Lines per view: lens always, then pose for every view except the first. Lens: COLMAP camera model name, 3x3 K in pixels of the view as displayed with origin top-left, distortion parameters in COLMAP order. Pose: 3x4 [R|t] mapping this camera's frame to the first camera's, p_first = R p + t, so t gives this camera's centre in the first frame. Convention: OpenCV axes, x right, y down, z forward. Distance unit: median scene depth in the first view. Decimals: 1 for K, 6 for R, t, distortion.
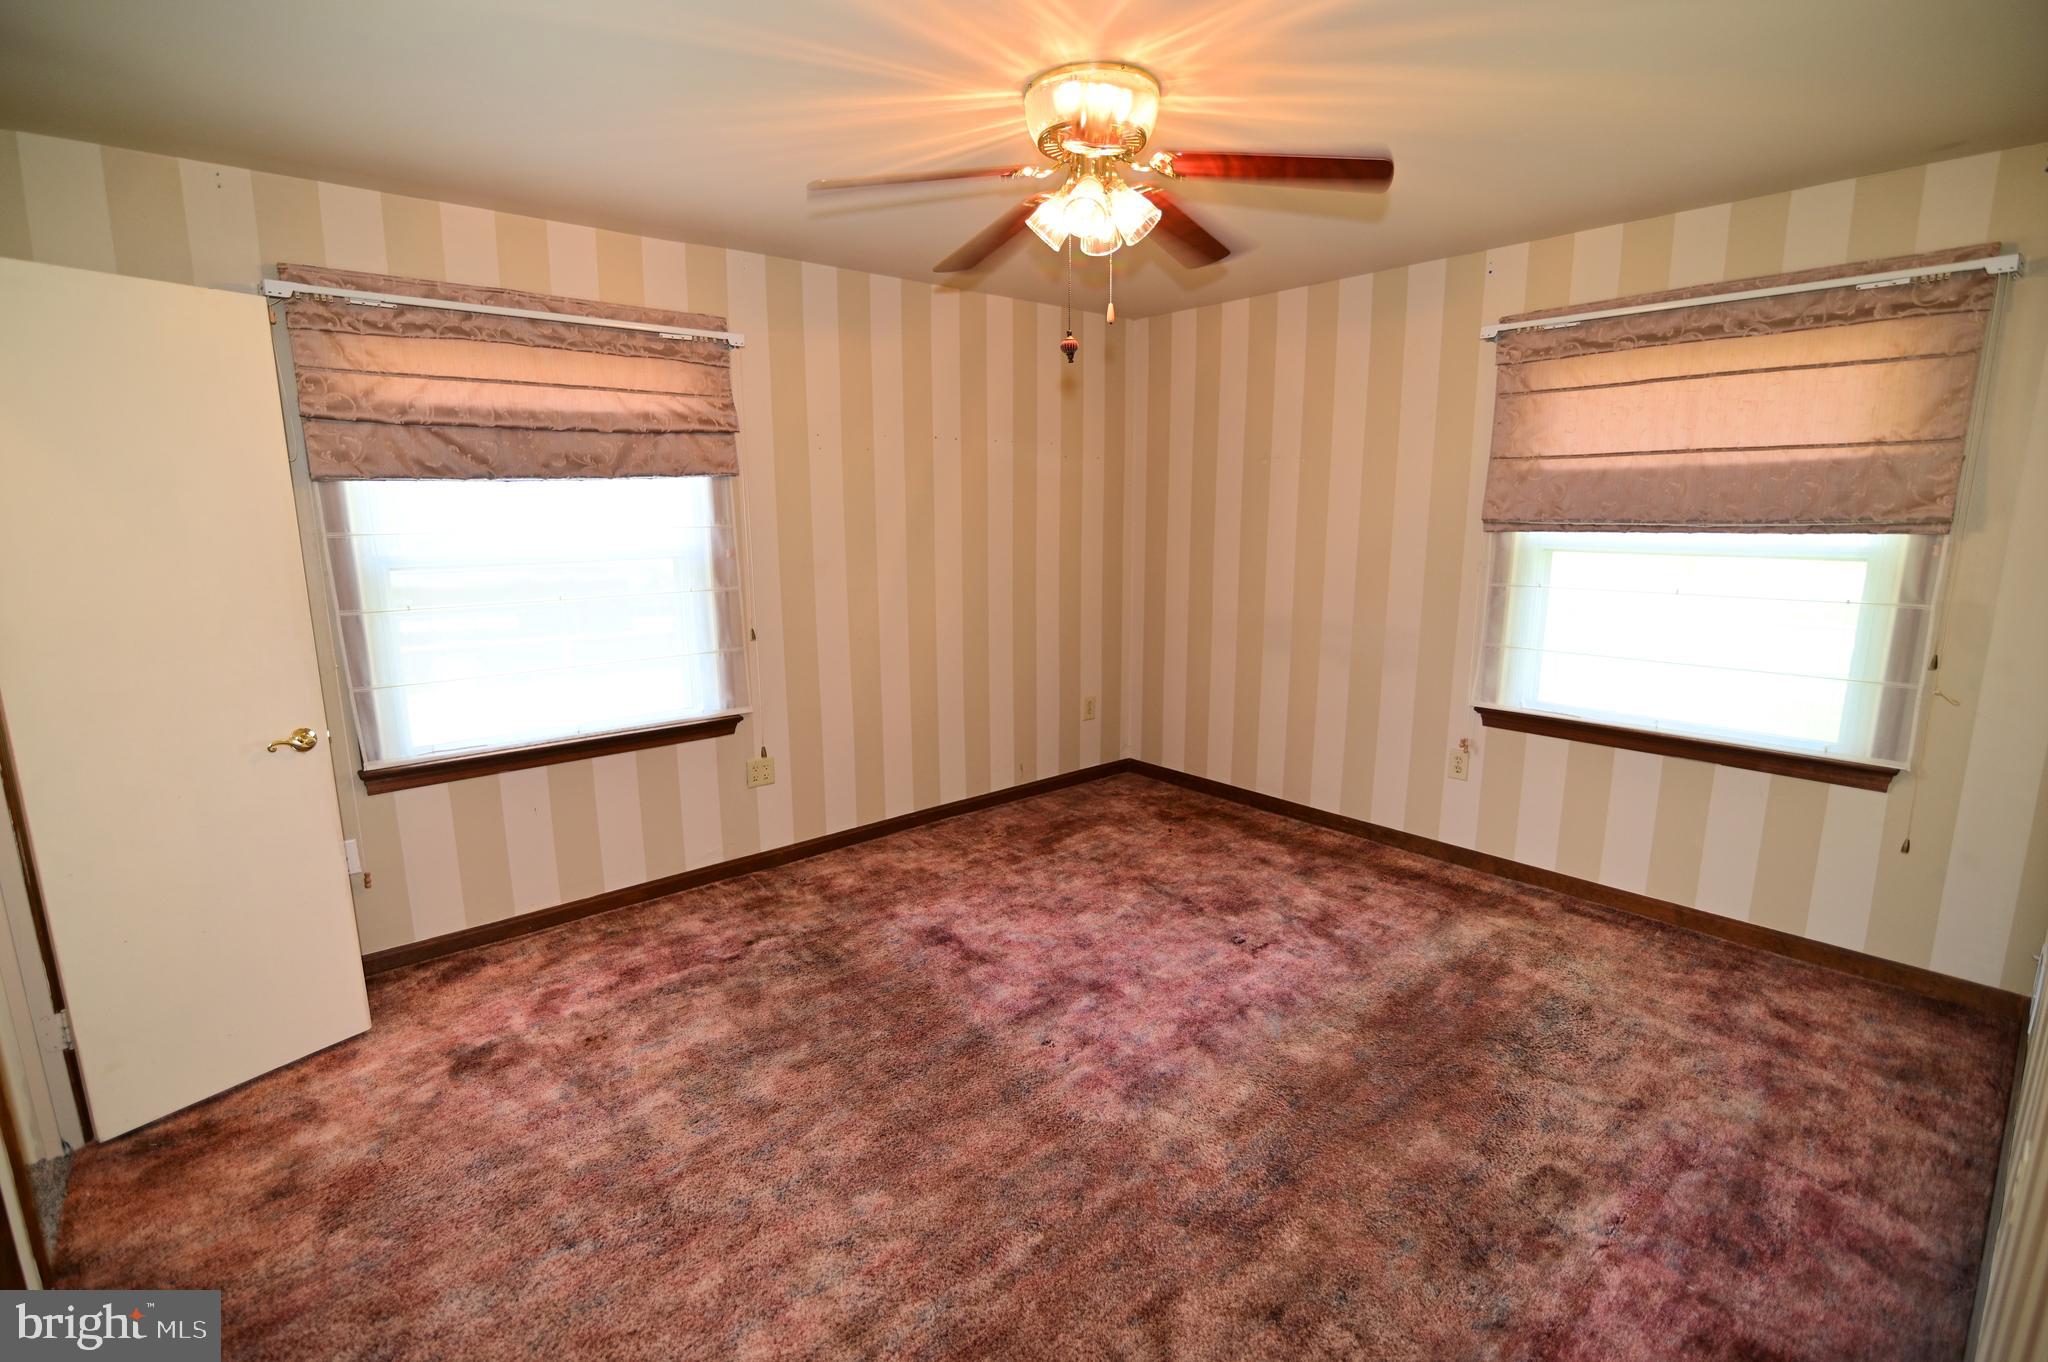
lens RADIAL K [[936.3, 0, 1014.7], [0, 936.3, 682.2], [0, 0, 1]] dist [-0.022878, 0.002297]
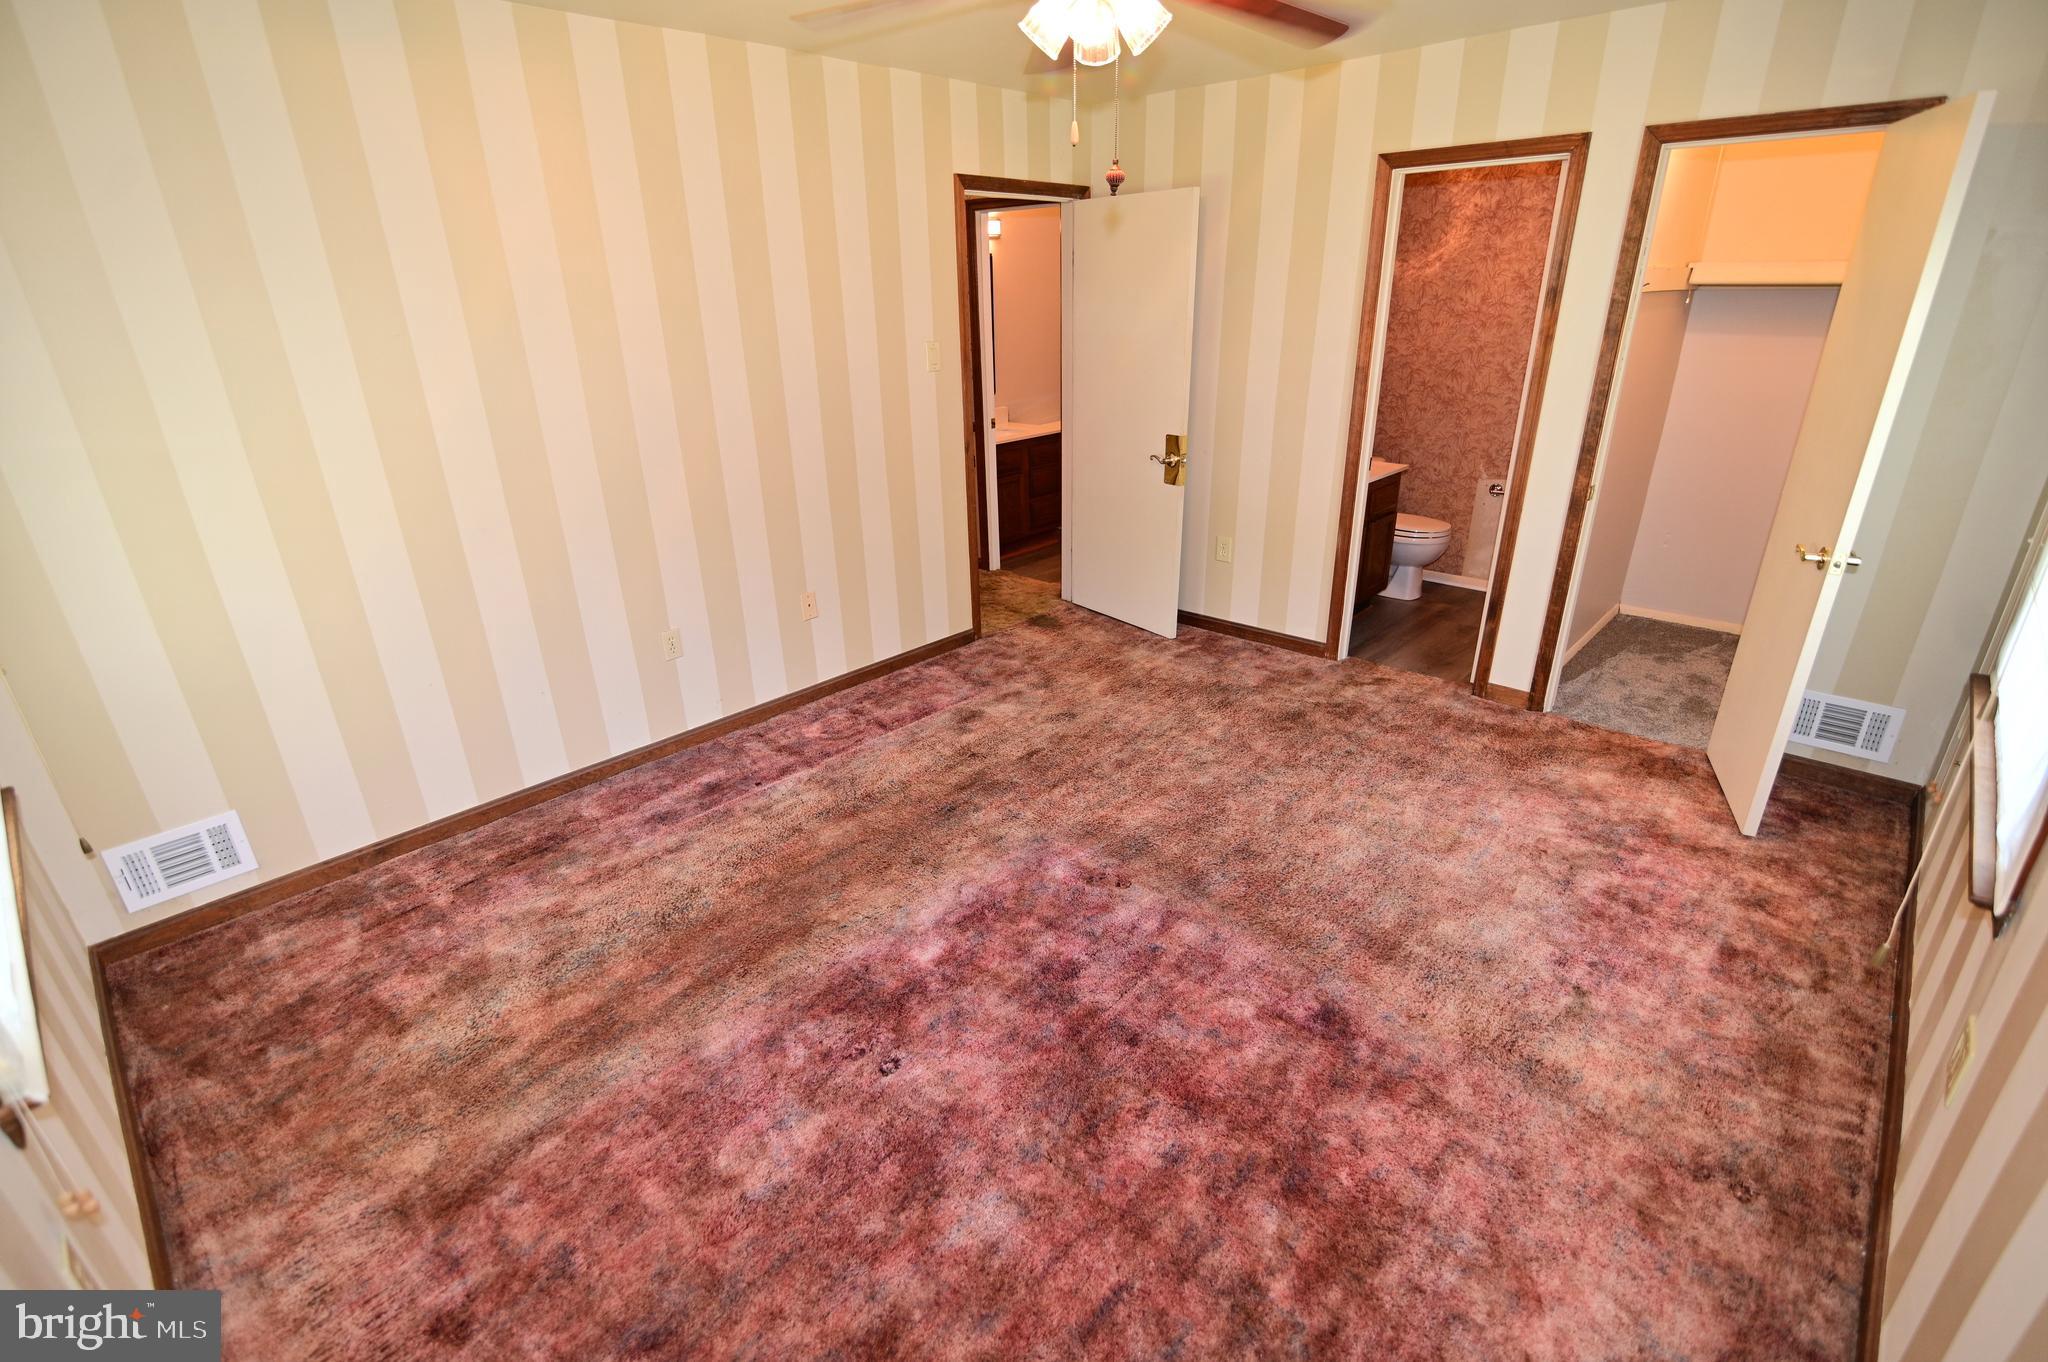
lens RADIAL K [[936.3, 0, 1014.7], [0, 936.3, 682.2], [0, 0, 1]] dist [-0.022878, 0.002297]
pose [[-0.993526, 0.071066, -0.088630, 0.273405], [0.011091, 0.837124, 0.546901, -0.435482], [0.113060, 0.542377, -0.832493, 1.996171]]
